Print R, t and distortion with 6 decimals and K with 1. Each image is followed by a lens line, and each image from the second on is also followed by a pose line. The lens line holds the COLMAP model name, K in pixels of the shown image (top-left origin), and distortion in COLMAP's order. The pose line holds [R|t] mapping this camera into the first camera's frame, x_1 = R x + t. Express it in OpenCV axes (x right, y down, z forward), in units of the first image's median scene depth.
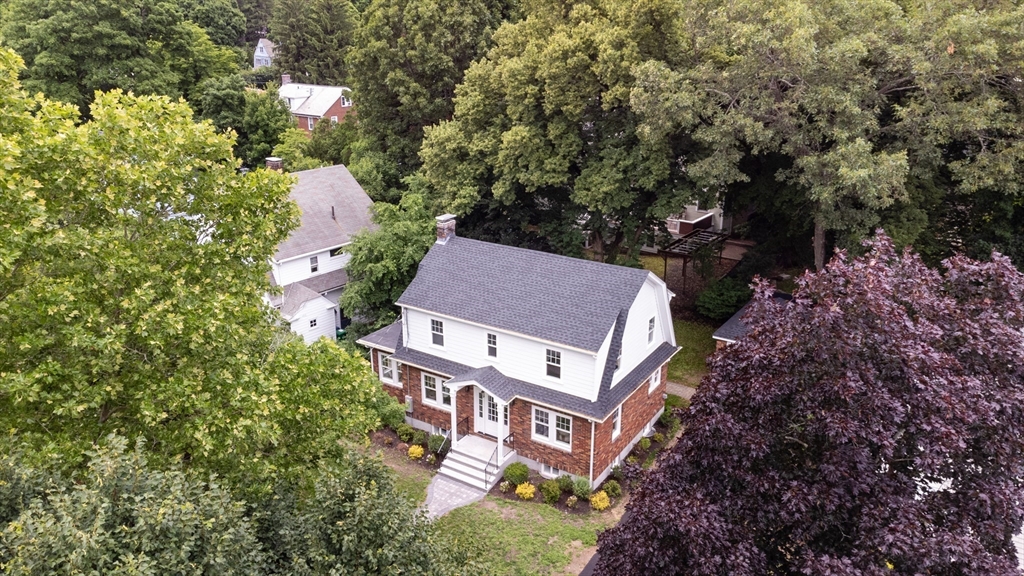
lens RADIAL K [[768.8, 0, 512.0], [0, 768.8, 288.0], [0, 0, 1]] dist [0.042259, 0.000366]
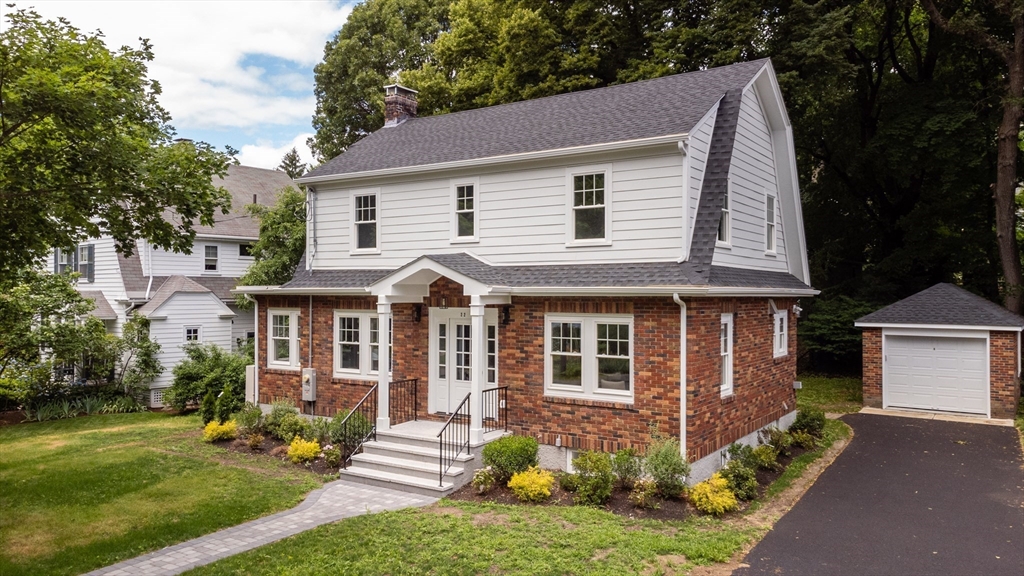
lens RADIAL K [[768.8, 0, 512.0], [0, 768.8, 288.0], [0, 0, 1]] dist [0.042259, 0.000366]
pose [[0.999851, 0.001888, -0.017186, 0.013500], [-0.007649, 0.939758, -0.341756, 0.295324], [0.015505, 0.341836, 0.939632, 0.541480]]
